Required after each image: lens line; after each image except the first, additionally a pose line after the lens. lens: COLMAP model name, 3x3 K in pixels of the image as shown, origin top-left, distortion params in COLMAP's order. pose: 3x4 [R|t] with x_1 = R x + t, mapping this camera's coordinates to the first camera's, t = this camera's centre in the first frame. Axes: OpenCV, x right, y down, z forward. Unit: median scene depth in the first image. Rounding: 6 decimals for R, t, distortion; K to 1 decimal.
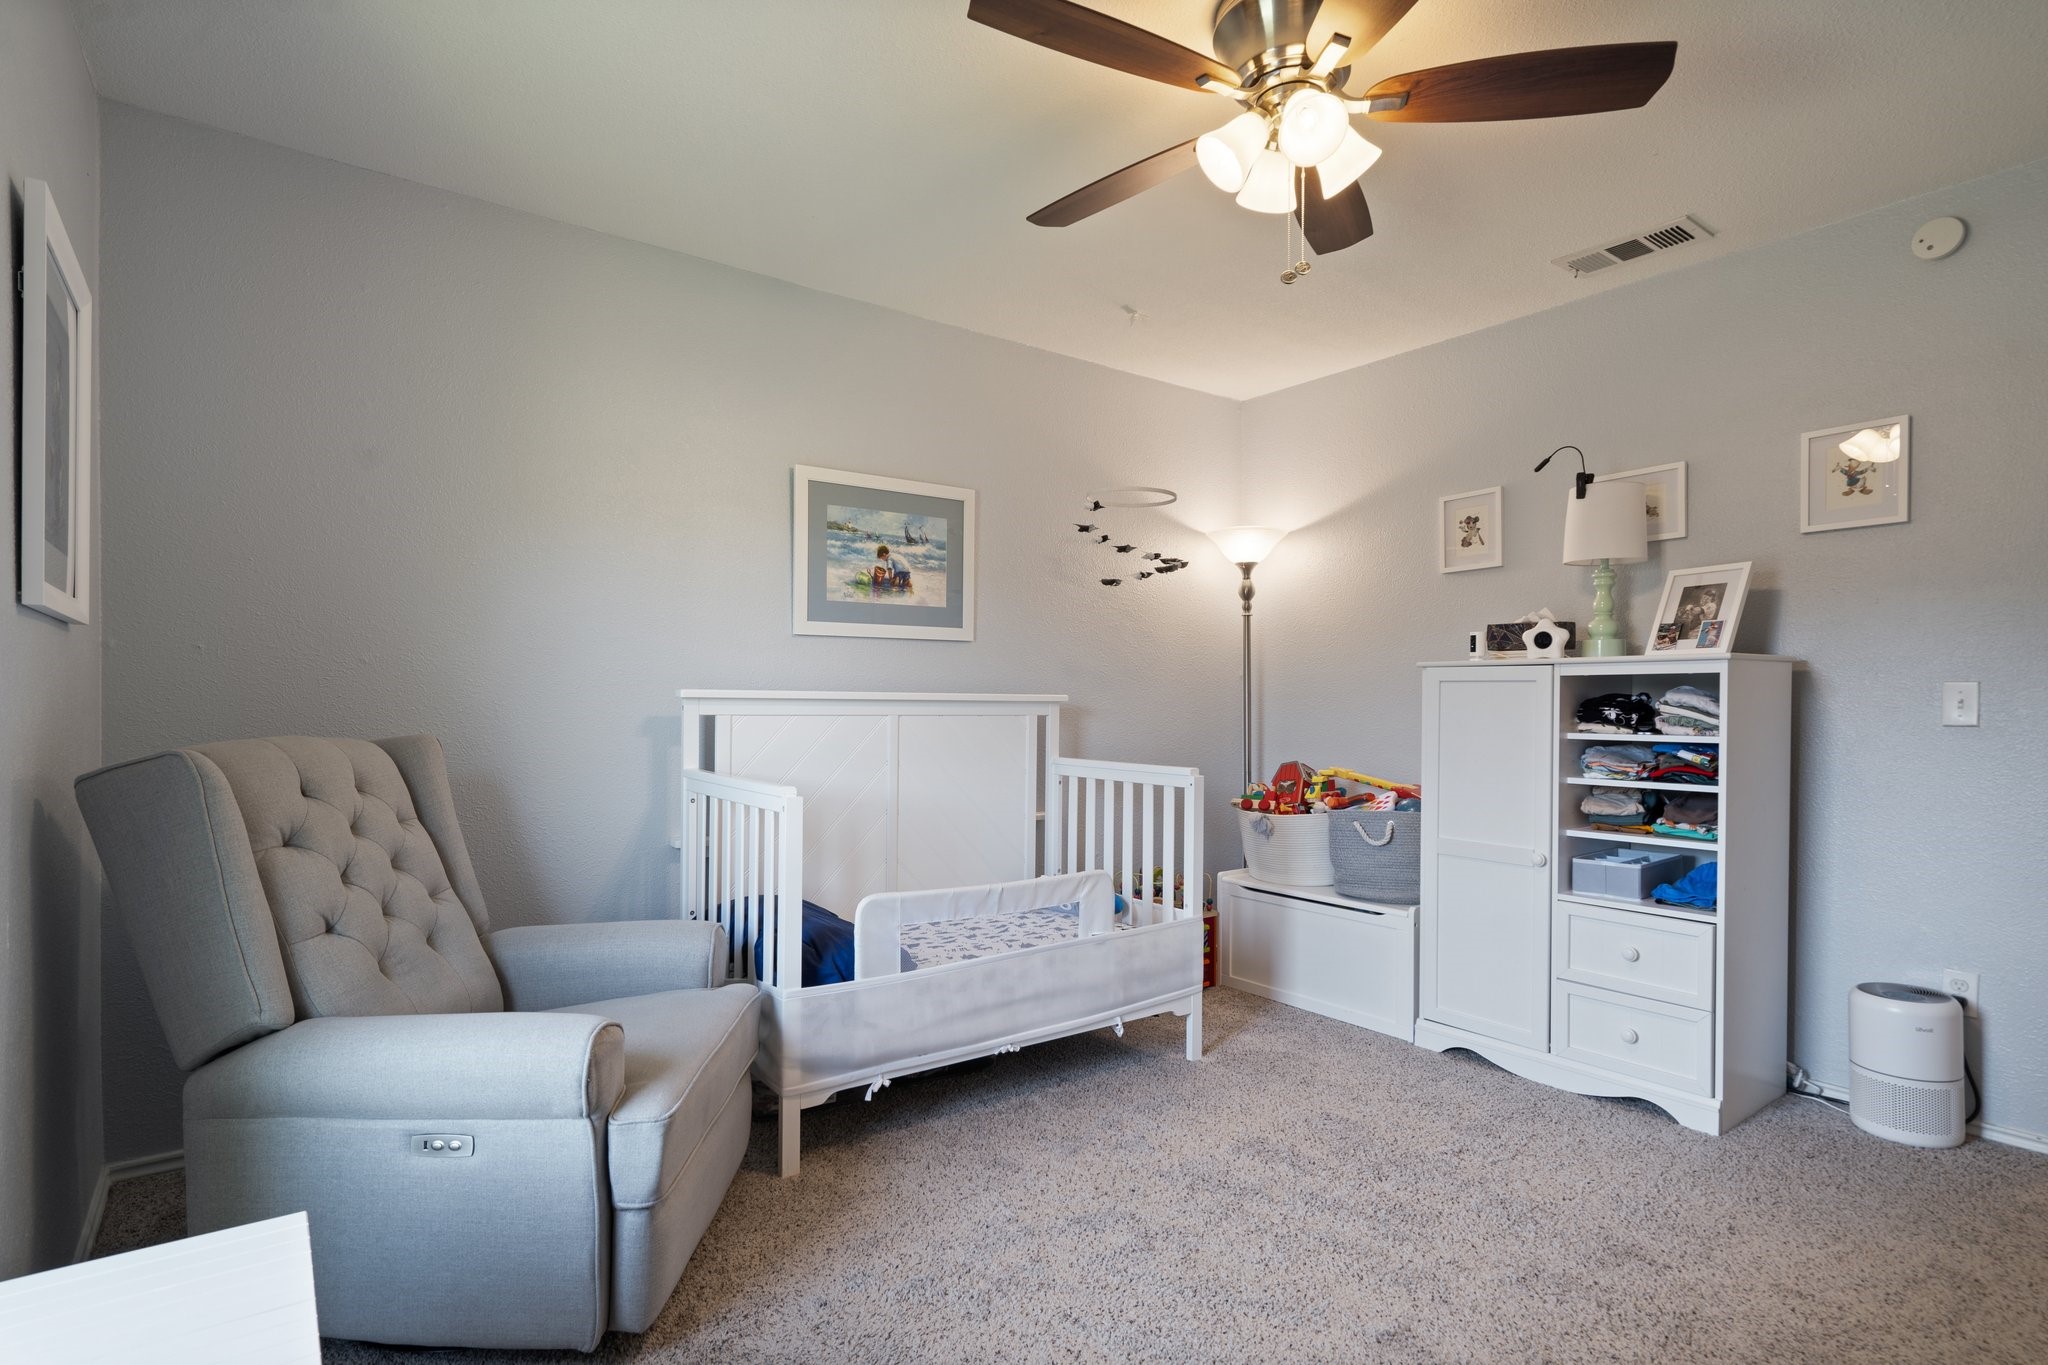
lens RADIAL K [[1022.6, 0, 1006.4], [0, 1022.6, 696.0], [0, 0, 1]] dist [-0.000317, -0.000059]
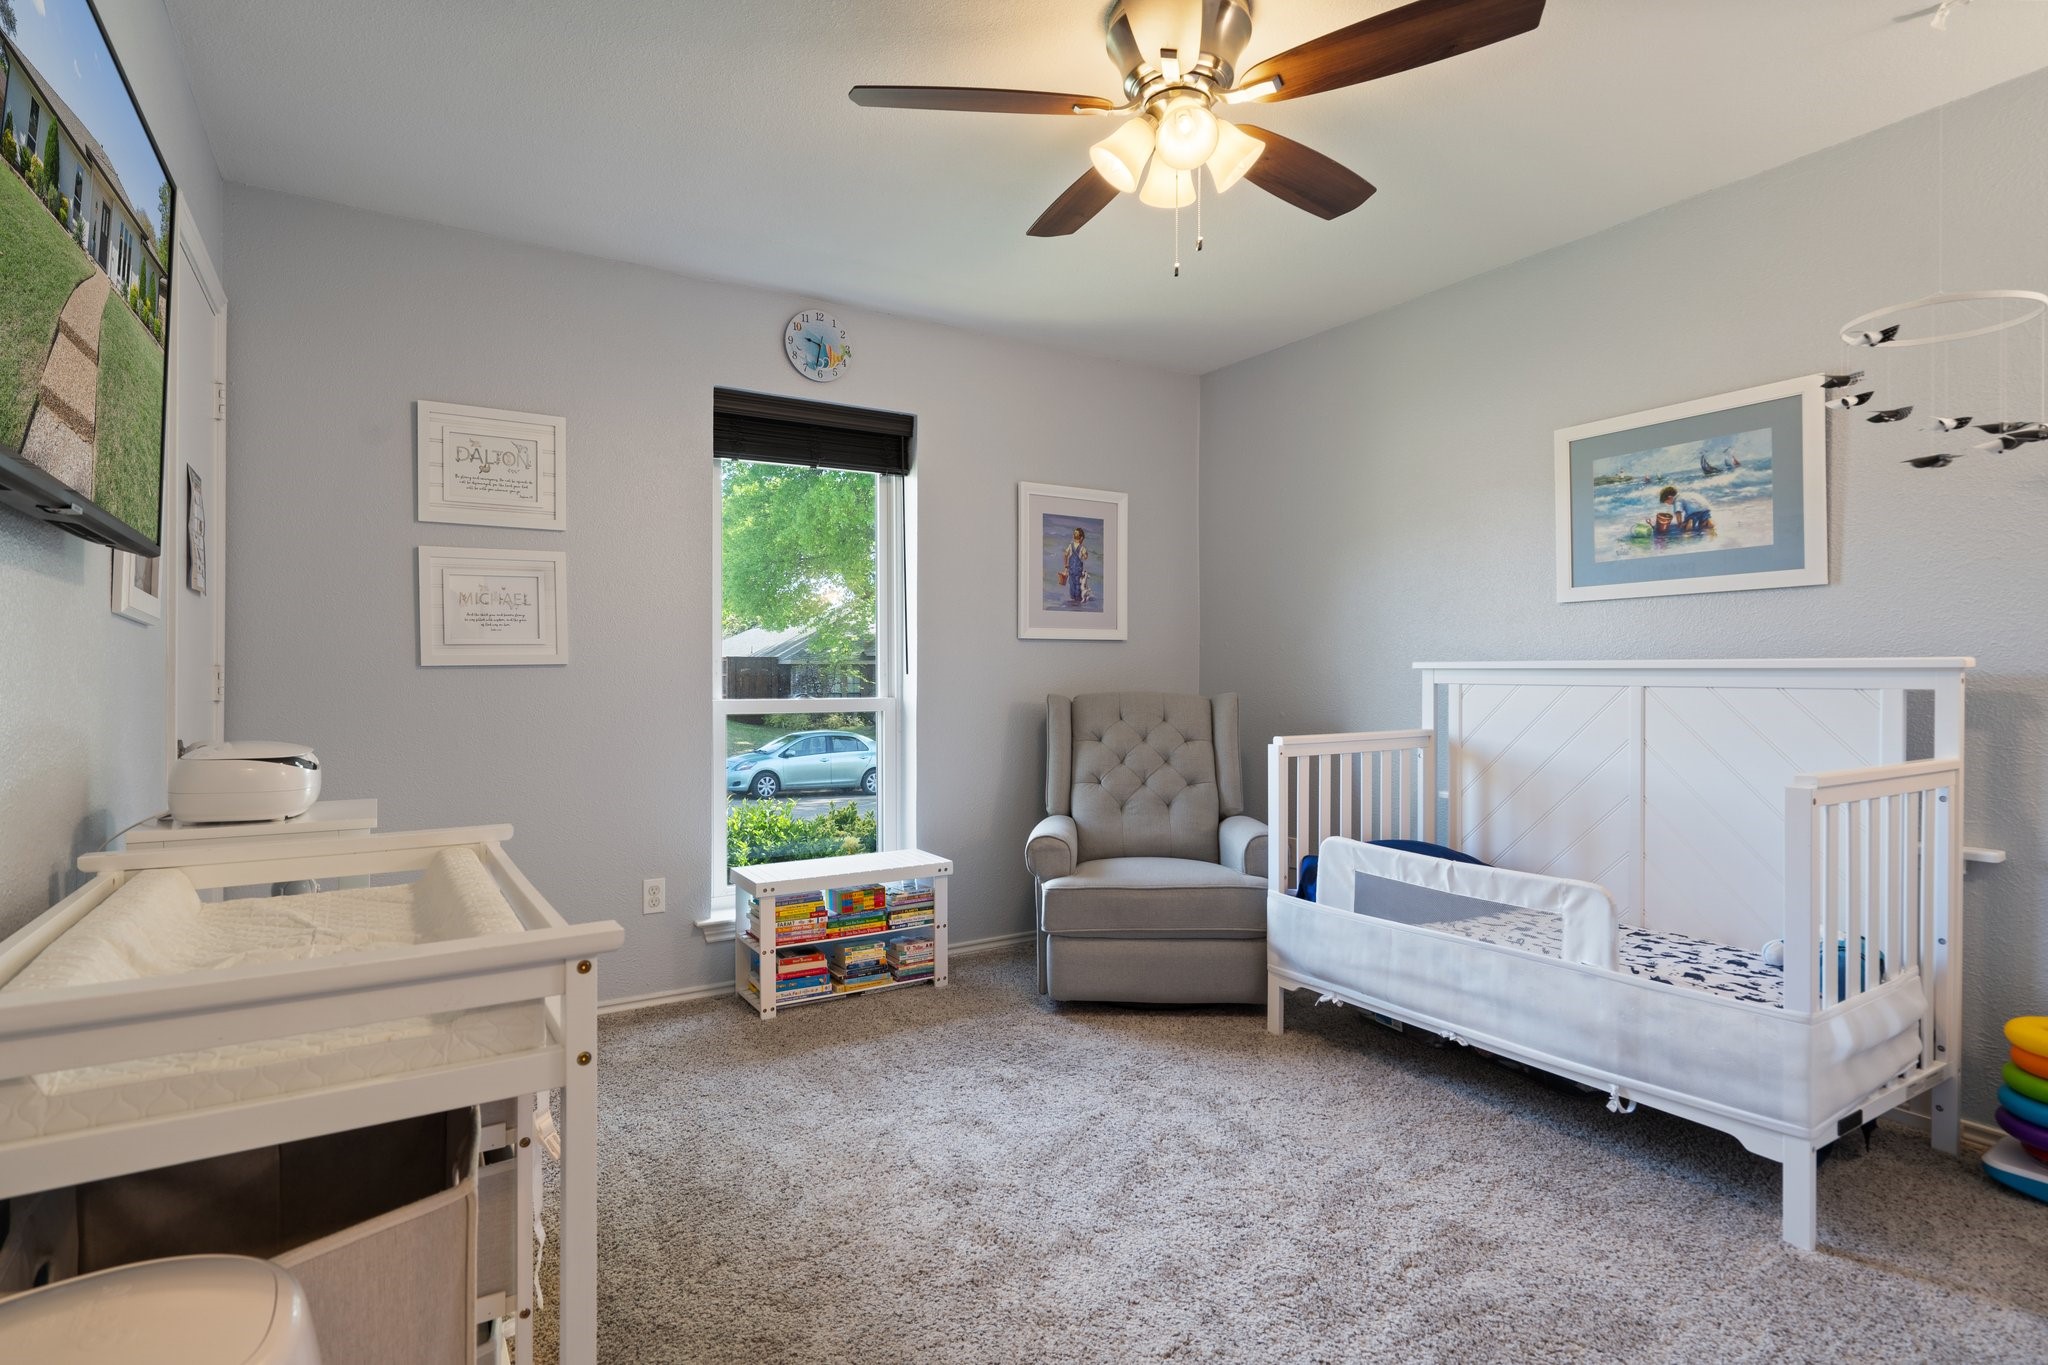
lens RADIAL K [[997.9, 0, 1005.2], [0, 997.9, 670.7], [0, 0, 1]] dist [-0.001094, 0.000135]
pose [[-0.073909, -0.011995, -0.997193, 0.748907], [0.001526, 0.999925, -0.012141, 0.014441], [0.997264, -0.002419, -0.073885, 0.517875]]
